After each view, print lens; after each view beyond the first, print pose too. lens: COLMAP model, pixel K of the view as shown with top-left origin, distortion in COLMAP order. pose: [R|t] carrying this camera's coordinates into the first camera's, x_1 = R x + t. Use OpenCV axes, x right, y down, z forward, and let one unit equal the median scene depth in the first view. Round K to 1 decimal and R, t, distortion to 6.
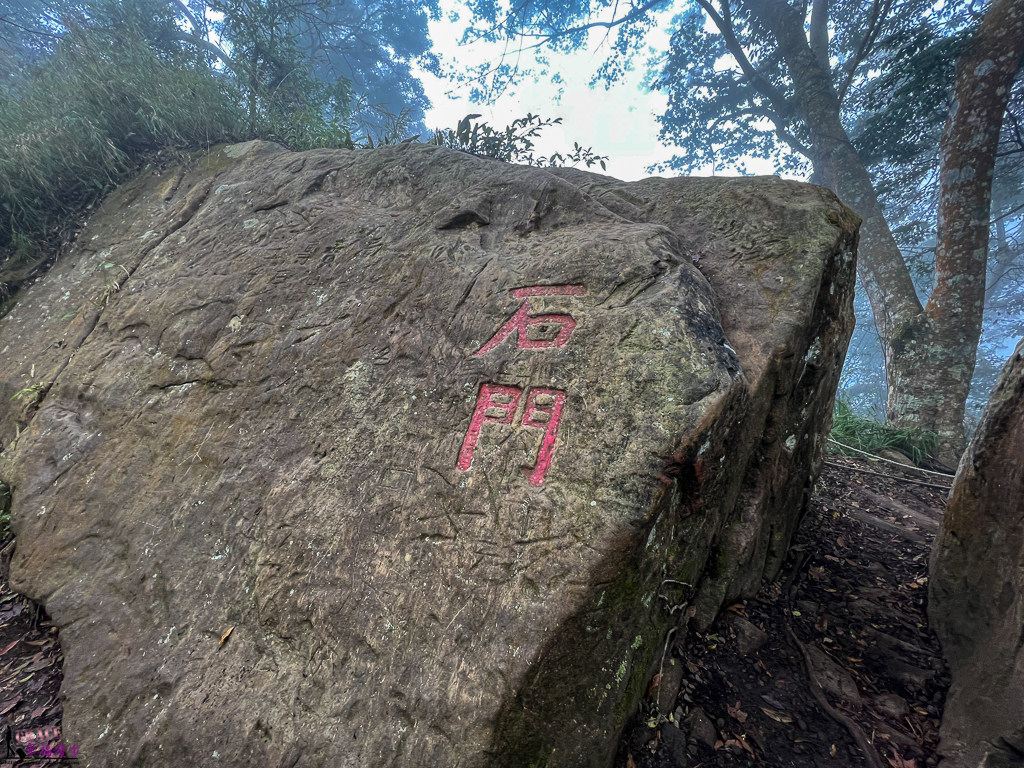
lens RADIAL K [[421.1, 0, 511.9], [0, 421.1, 385.3], [0, 0, 1]] dist [0.027333, 0.000748]
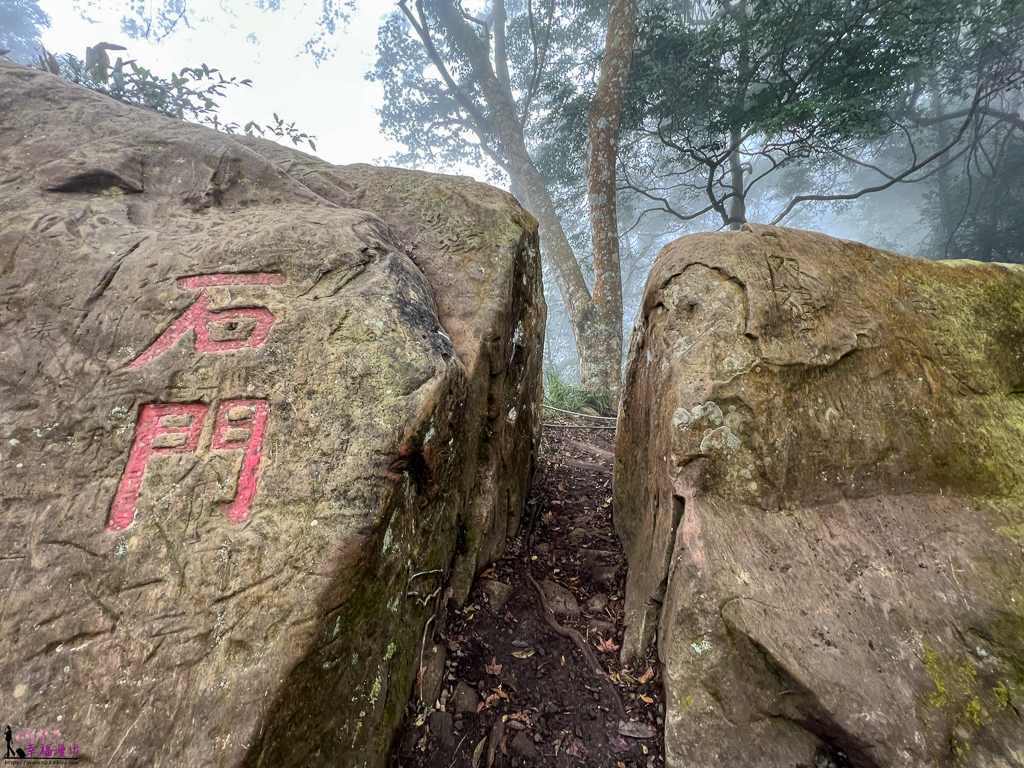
lens RADIAL K [[421.1, 0, 508.9], [0, 421.1, 385.8], [0, 0, 1]] dist [0.027333, 0.000748]
pose [[0.855391, -0.128658, 0.501749, 0.095734], [0.124329, 0.991342, 0.042241, 0.009778], [-0.502840, 0.026249, 0.863981, 0.028268]]
